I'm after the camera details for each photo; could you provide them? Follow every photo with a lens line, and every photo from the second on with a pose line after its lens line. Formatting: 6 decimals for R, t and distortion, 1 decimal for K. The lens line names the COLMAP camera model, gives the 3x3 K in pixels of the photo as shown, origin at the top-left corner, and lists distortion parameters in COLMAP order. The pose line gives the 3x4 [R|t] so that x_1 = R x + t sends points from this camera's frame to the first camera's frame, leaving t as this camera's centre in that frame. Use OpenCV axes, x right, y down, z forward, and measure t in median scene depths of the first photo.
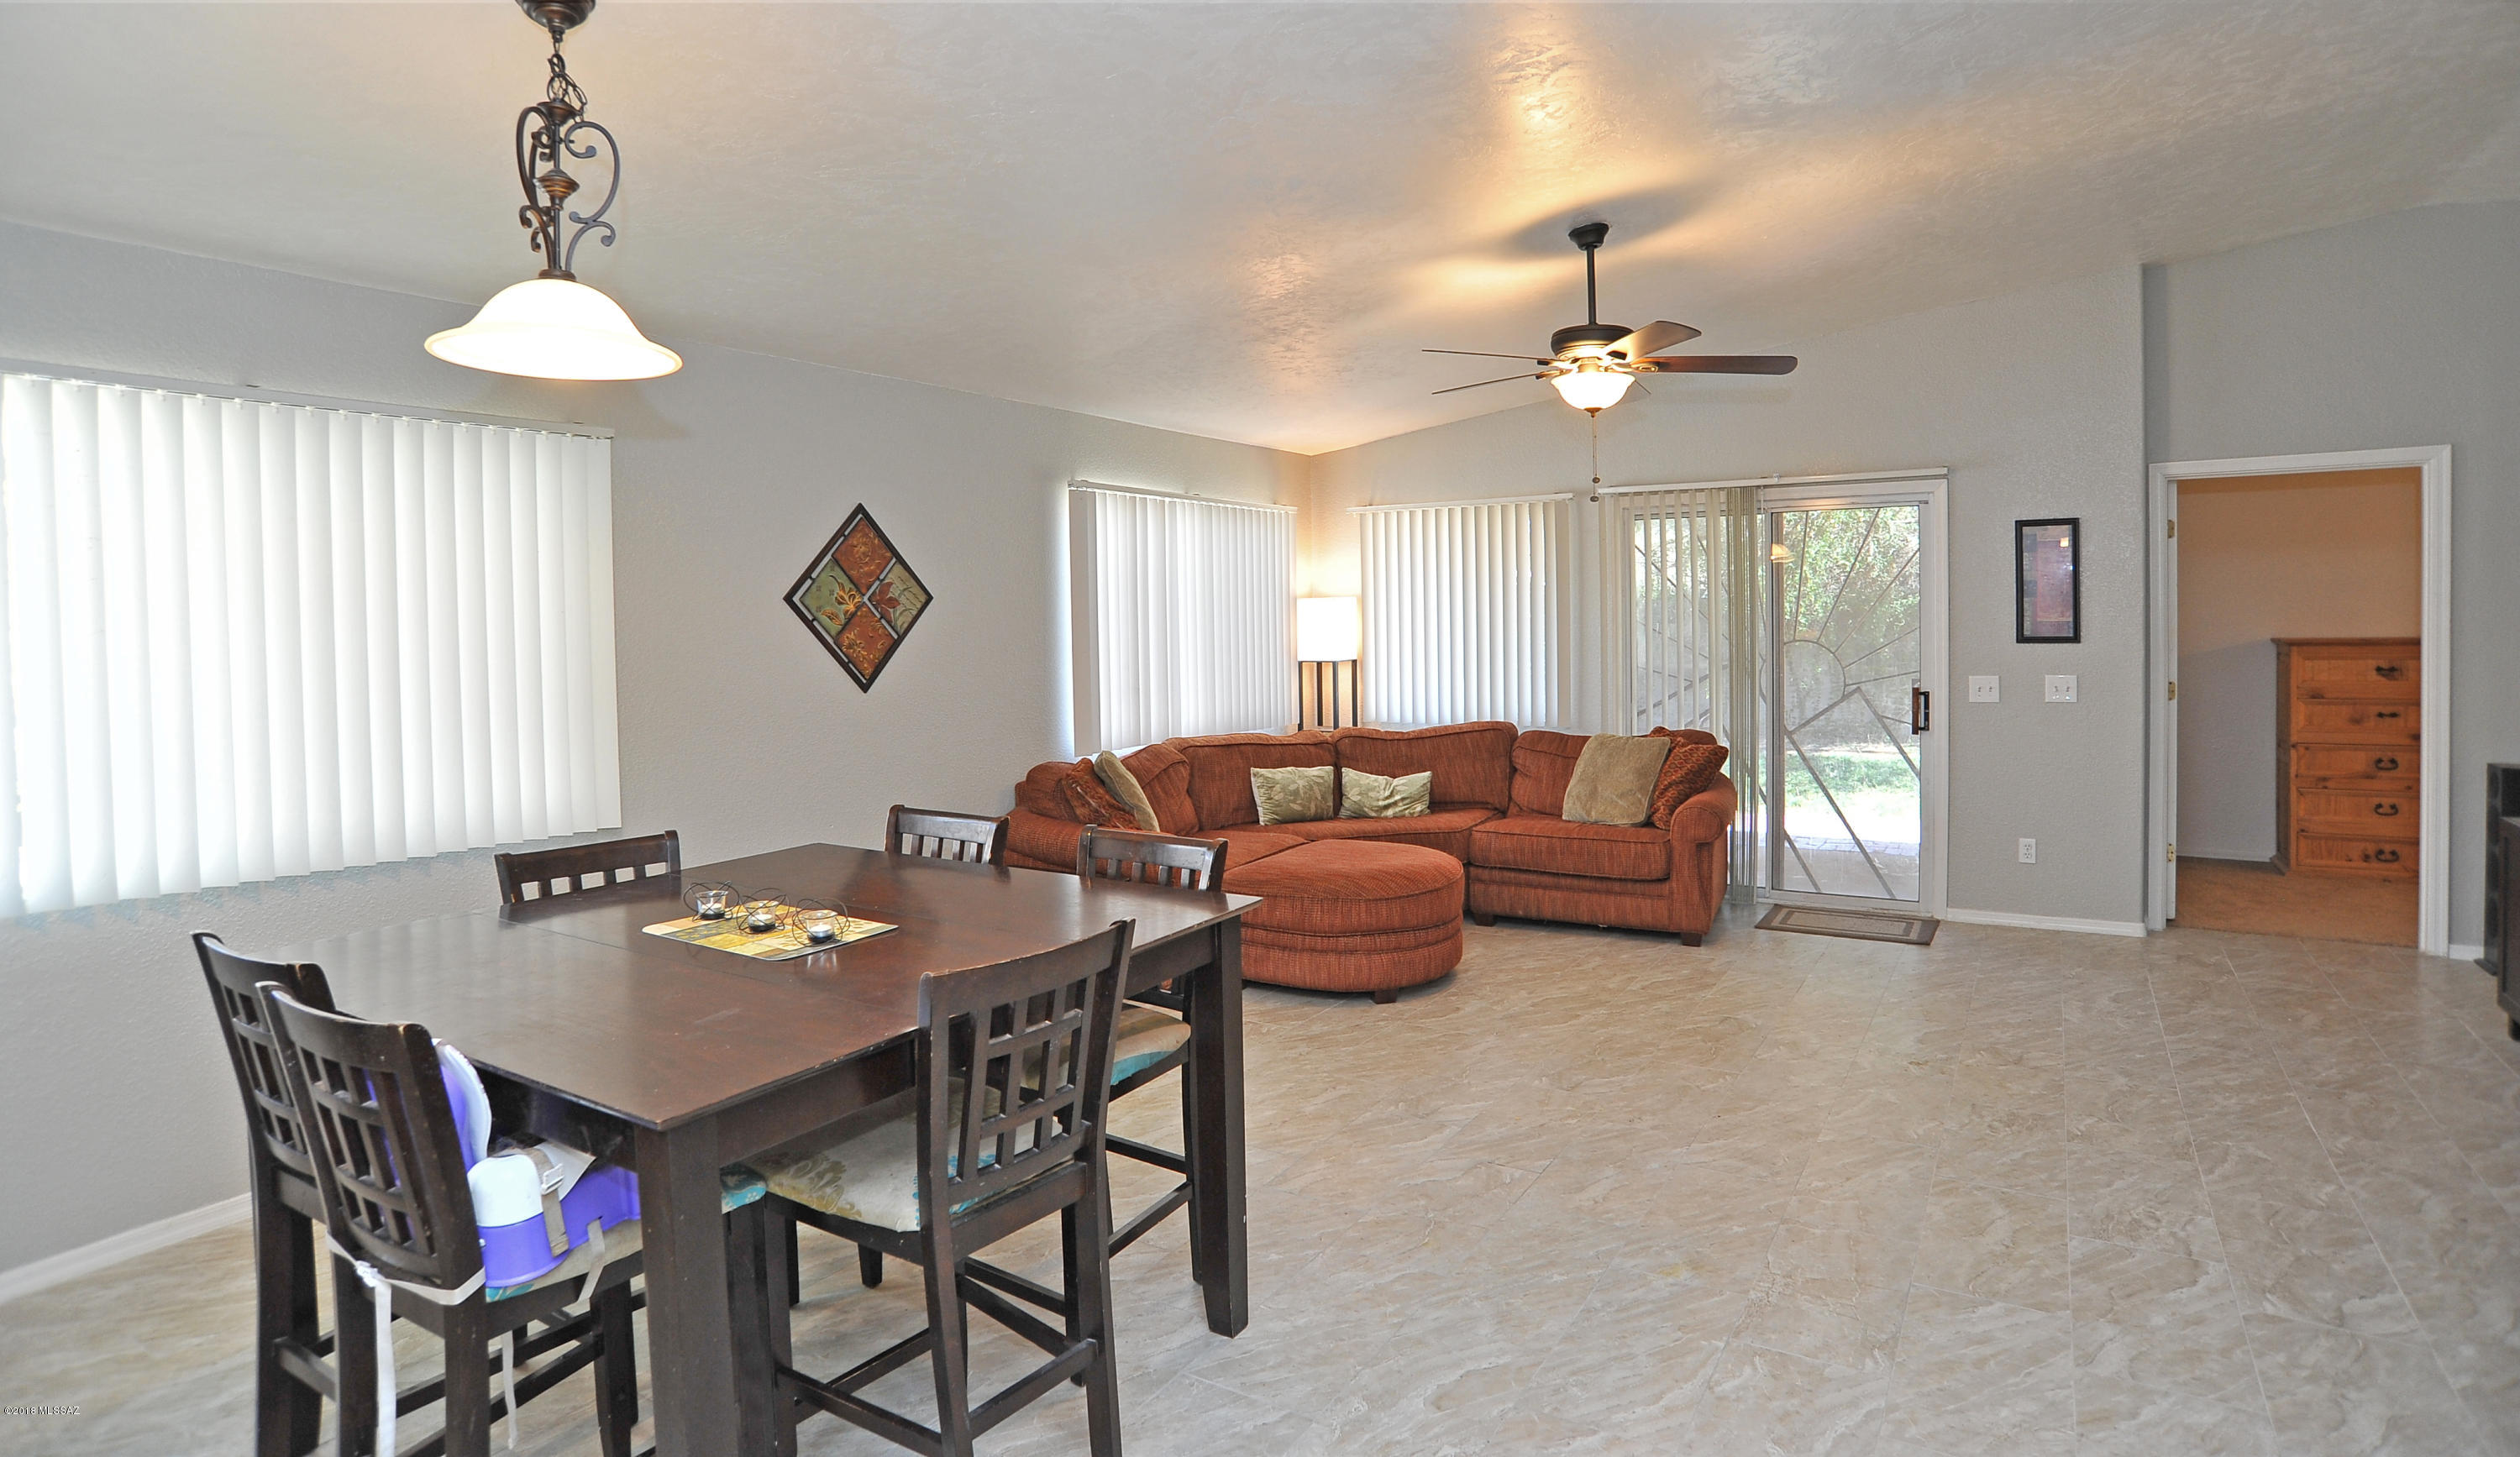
lens RADIAL K [[1283.1, 0, 1249.1], [0, 1283.1, 647.3], [0, 0, 1]] dist [-0.104132, 0.047824]
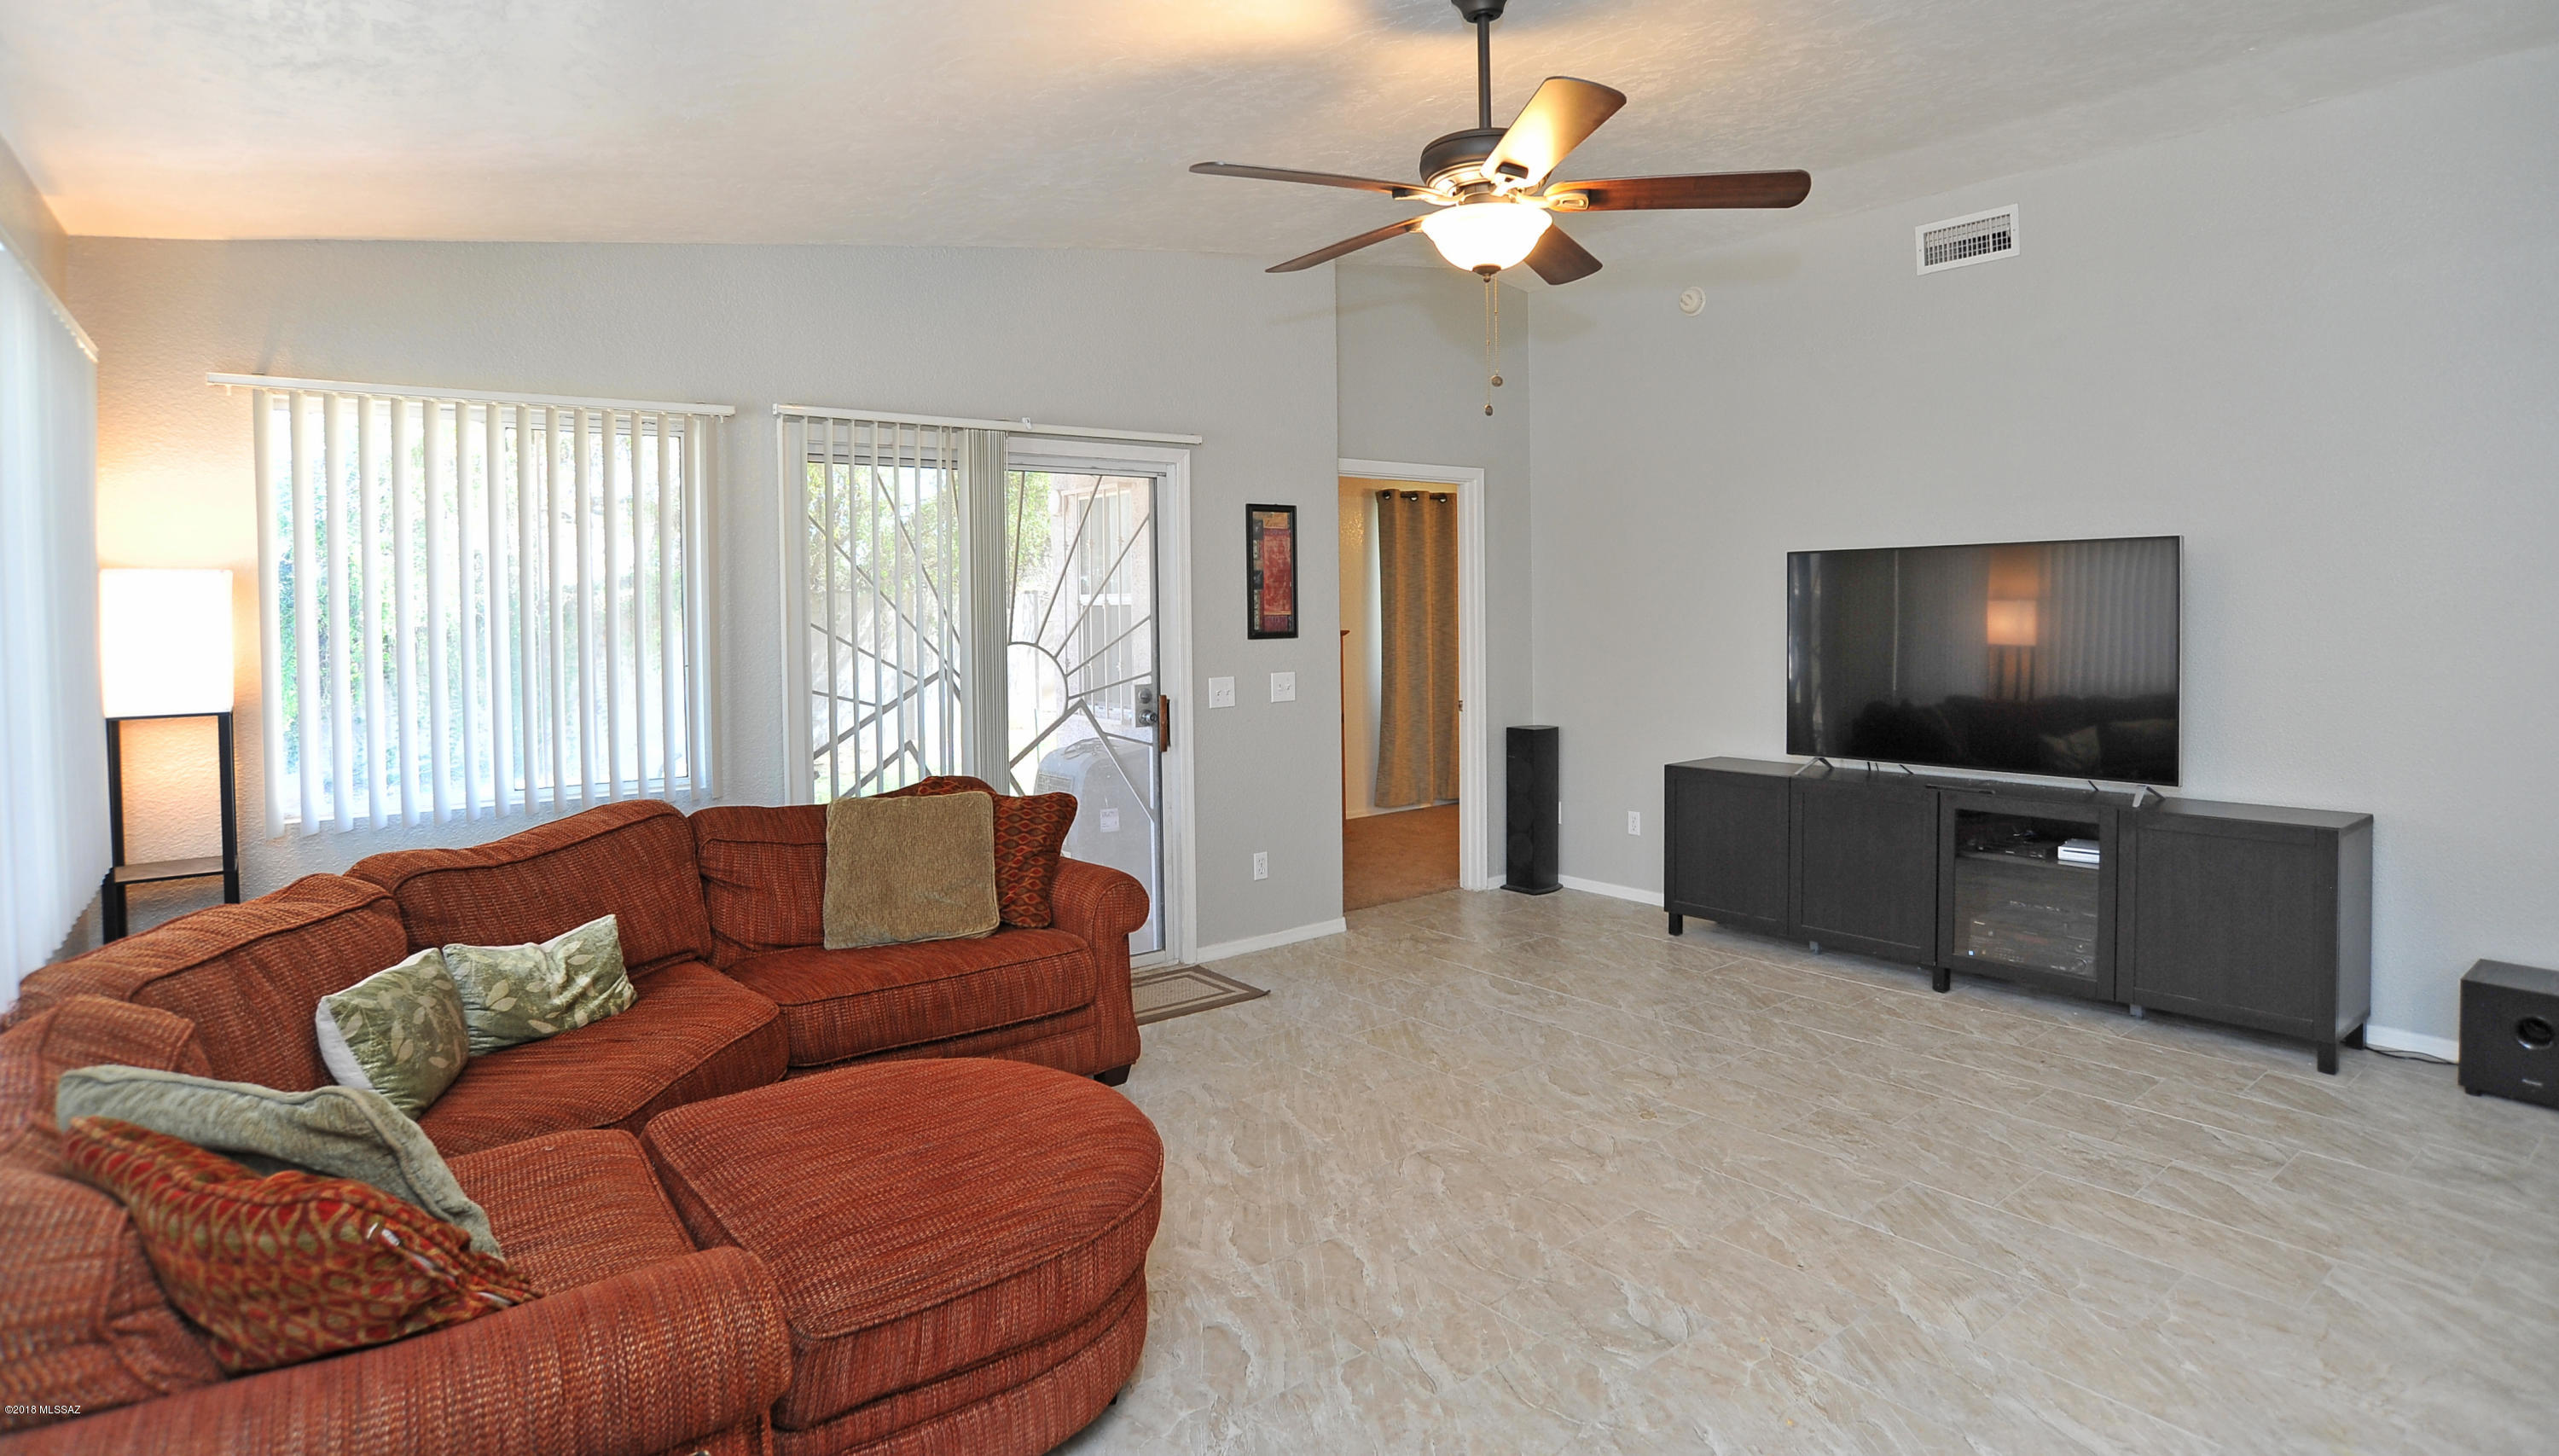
lens RADIAL K [[1313.3, 0, 1272.7], [0, 1313.3, 631.7], [0, 0, 1]] dist [-0.100084, 0.044803]
pose [[0.332866, -0.008629, 0.942935, -0.288752], [0.029833, 0.999554, -0.001384, -0.007177], [-0.942502, 0.028591, 0.332975, 0.682211]]
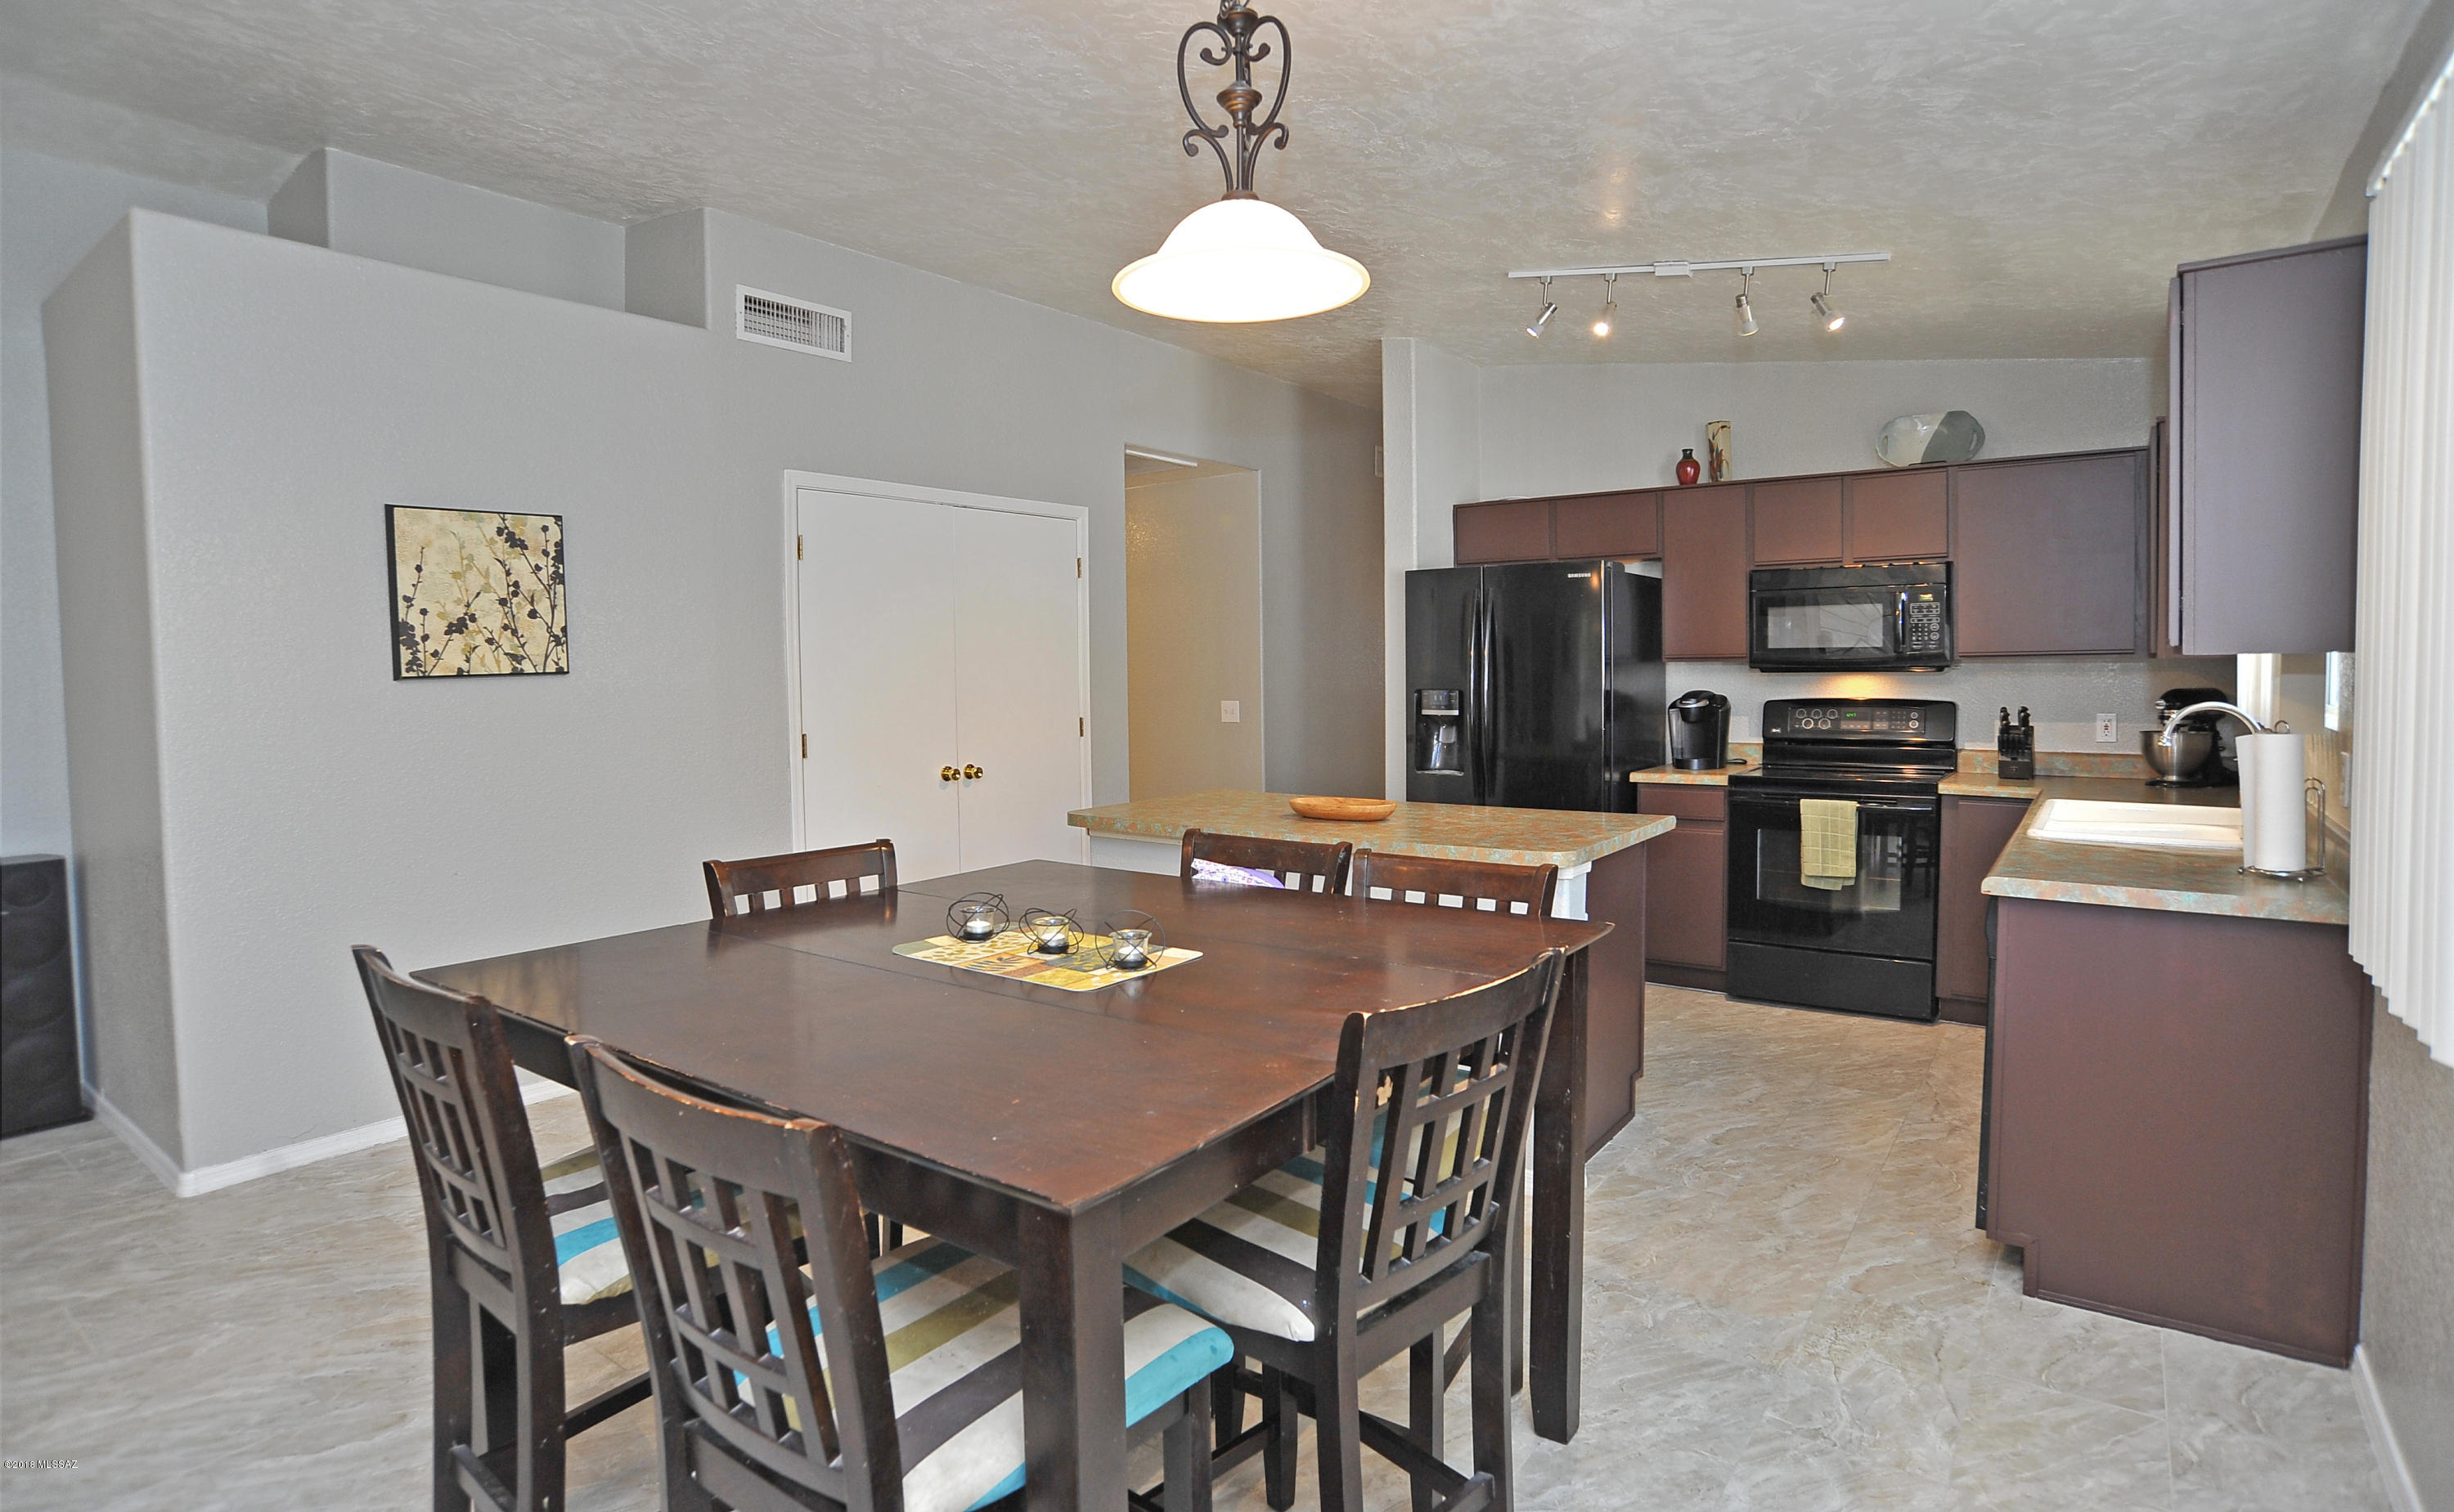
lens RADIAL K [[1243.4, 0, 1226.3], [0, 1243.4, 724.5], [0, 0, 1]] dist [-0.068362, 0.001983]
pose [[-0.997440, 0.027689, 0.065932, -0.240798], [0.032235, 0.997101, 0.068928, 0.009135], [-0.063832, 0.070877, -0.995441, 0.780856]]
